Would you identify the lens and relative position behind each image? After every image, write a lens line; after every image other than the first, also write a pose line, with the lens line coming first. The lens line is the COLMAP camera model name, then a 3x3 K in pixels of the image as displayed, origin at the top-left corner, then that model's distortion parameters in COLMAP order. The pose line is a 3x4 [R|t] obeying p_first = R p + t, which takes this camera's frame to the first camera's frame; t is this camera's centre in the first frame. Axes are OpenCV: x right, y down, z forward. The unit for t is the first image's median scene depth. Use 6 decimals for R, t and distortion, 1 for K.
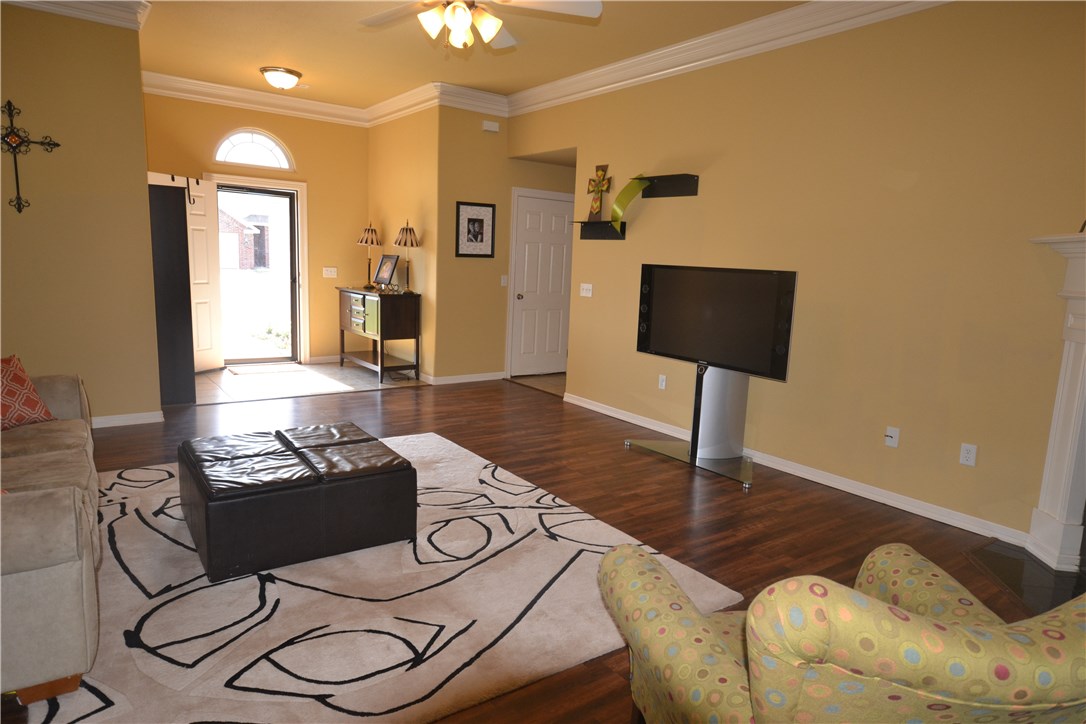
lens RADIAL K [[668.7, 0, 542.8], [0, 668.7, 364.4], [0, 0, 1]] dist [0.001117, 0.017992]
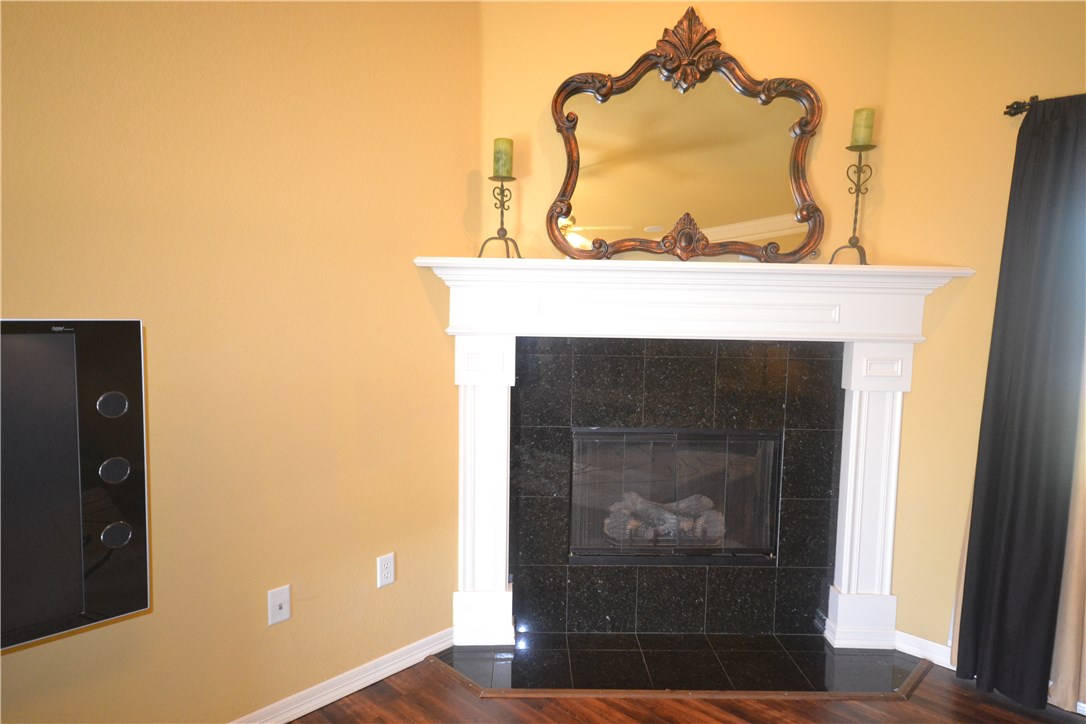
lens RADIAL K [[668.7, 0, 542.8], [0, 668.7, 364.4], [0, 0, 1]] dist [0.001117, 0.017992]
pose [[-0.171552, -0.130518, 0.976491, -0.224001], [0.137104, 0.978377, 0.154857, -0.216535], [-0.975588, 0.160447, -0.149948, 1.219126]]
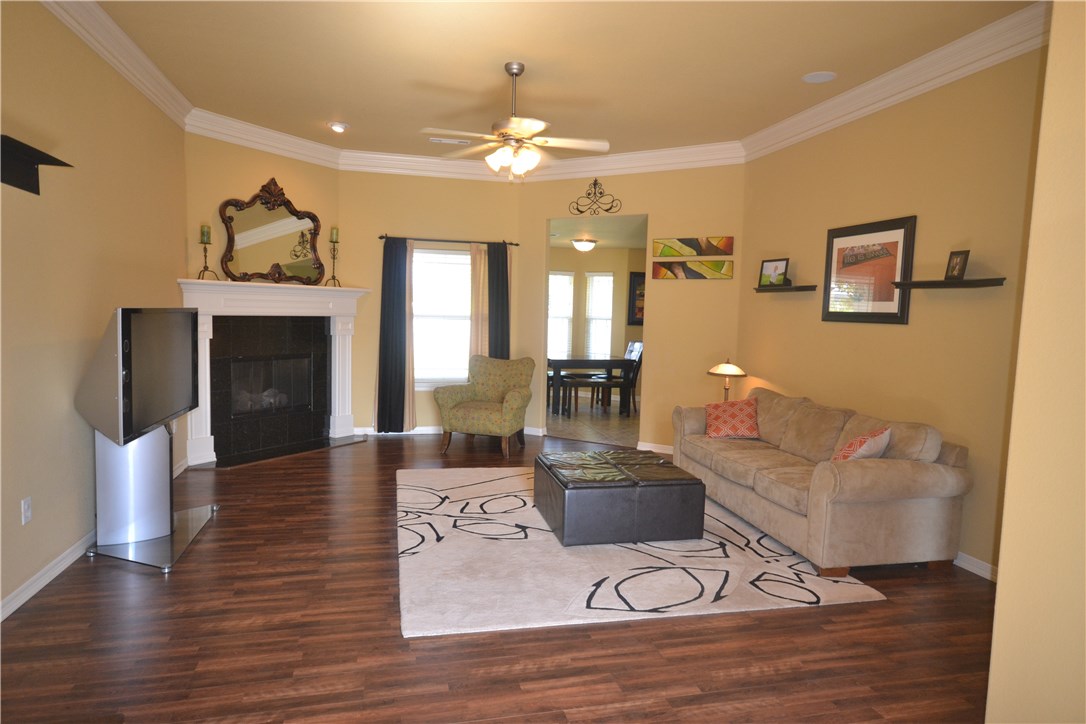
lens RADIAL K [[668.7, 0, 542.8], [0, 668.7, 364.4], [0, 0, 1]] dist [0.001117, 0.017992]
pose [[-0.920539, -0.095902, 0.378696, -0.637017], [0.000454, 0.969135, 0.246530, -0.351072], [-0.390651, 0.227113, -0.892083, 1.927583]]
